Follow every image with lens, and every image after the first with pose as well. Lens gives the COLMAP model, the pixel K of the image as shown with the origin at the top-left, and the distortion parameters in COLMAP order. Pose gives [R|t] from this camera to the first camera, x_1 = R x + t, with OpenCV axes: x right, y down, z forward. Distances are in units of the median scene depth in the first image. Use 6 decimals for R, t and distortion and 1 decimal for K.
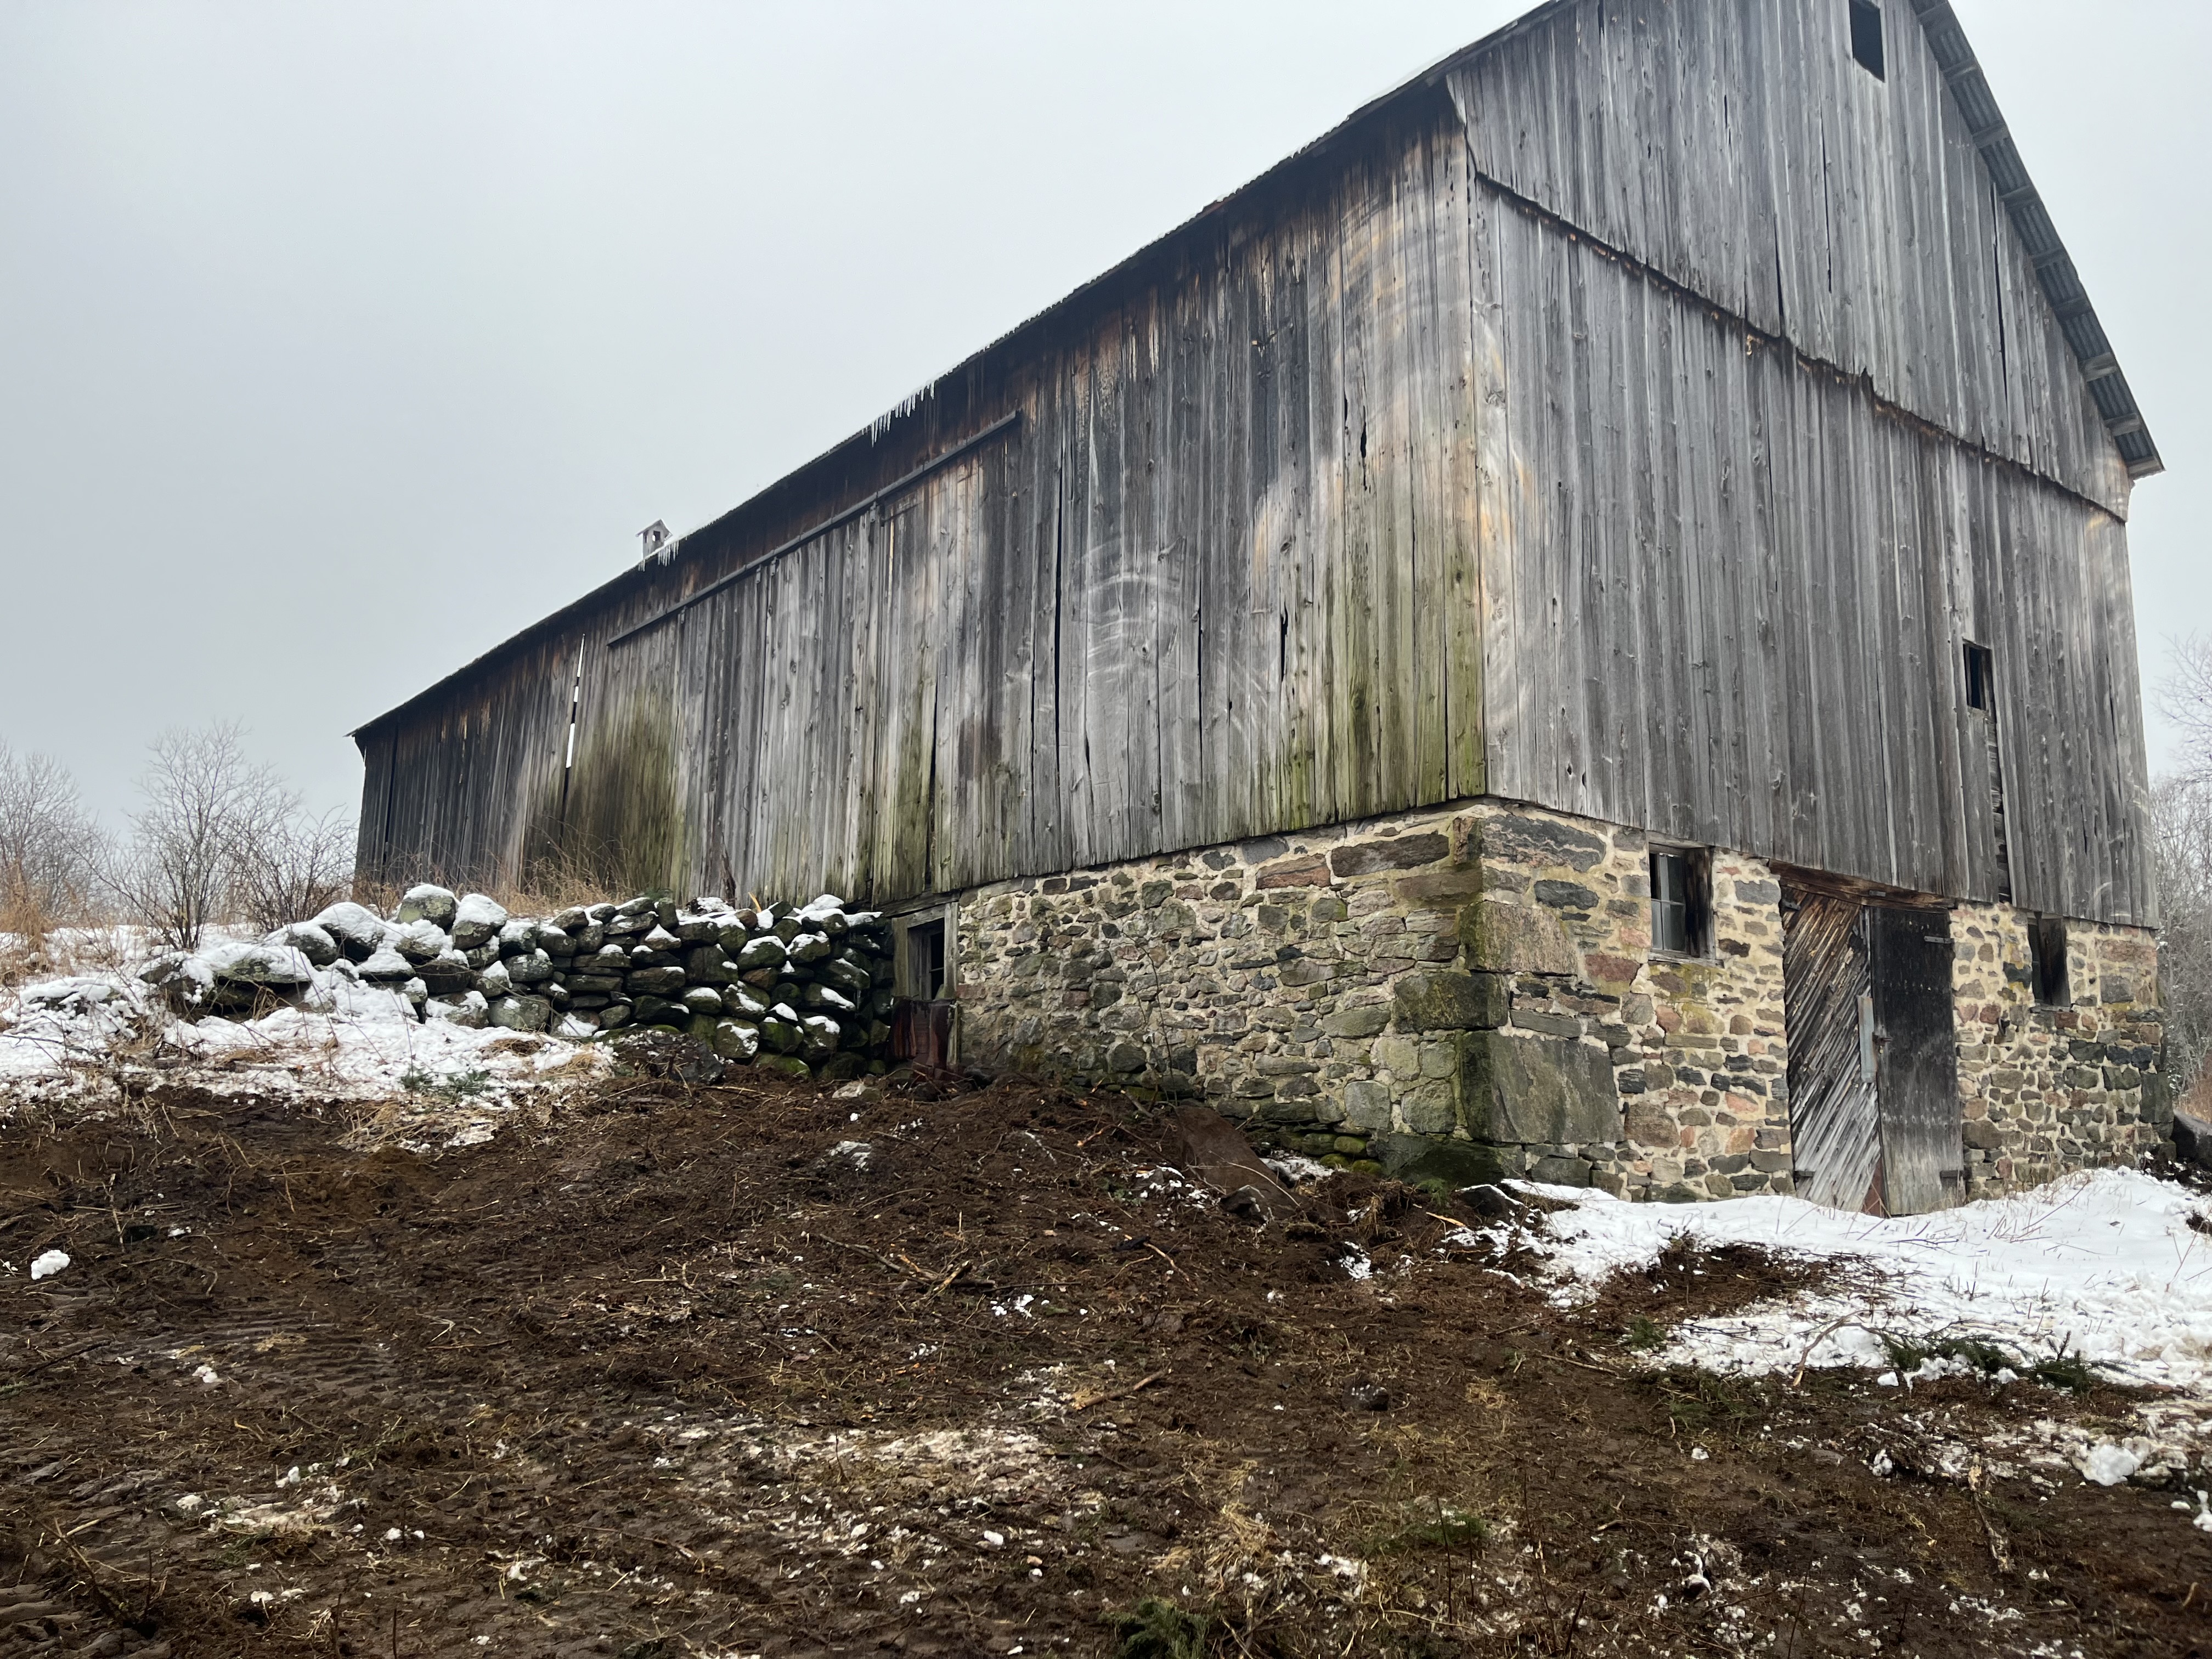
lens RADIAL K [[1667.5, 0, 1109.5], [0, 1667.5, 832.8], [0, 0, 1]] dist [0.076022, -0.101768]
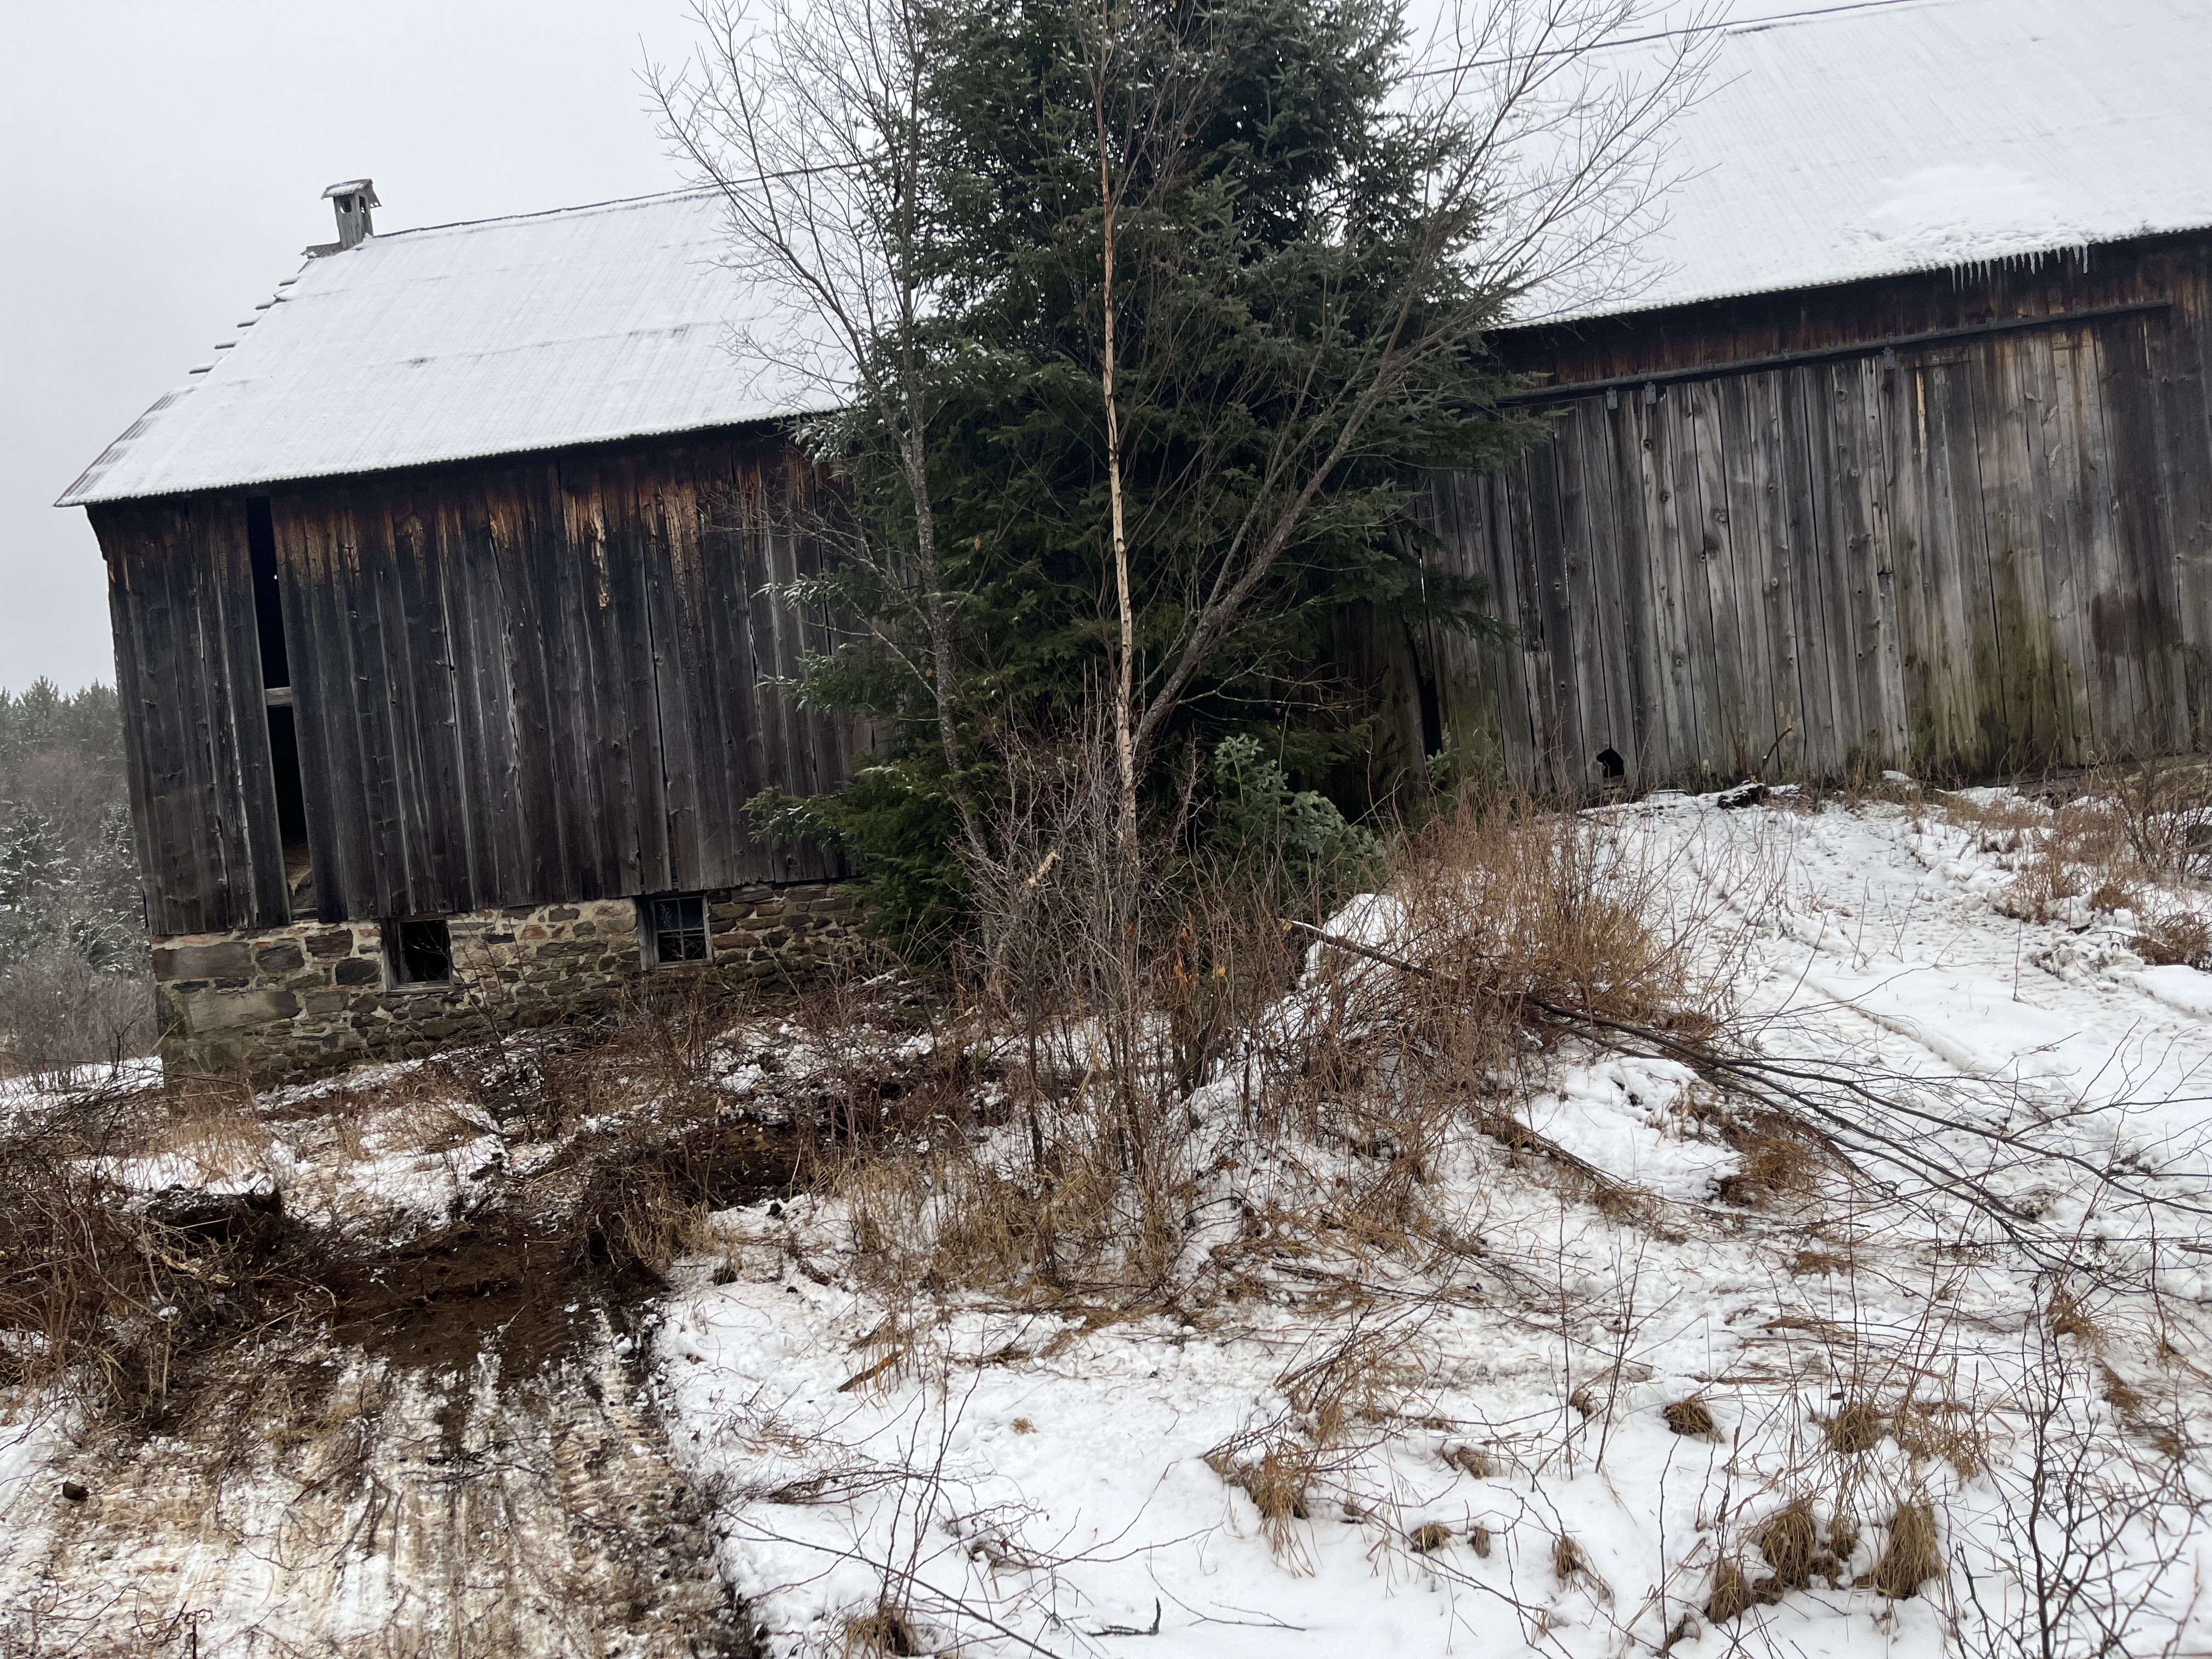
lens RADIAL K [[1667.5, 0, 1095.7], [0, 1667.5, 840.3], [0, 0, 1]] dist [0.076022, -0.101768]
pose [[0.722599, -0.096613, 0.684483, -1.512156], [-0.007786, 0.988985, 0.147812, -0.082332], [-0.691223, -0.112138, 0.713887, 0.805299]]
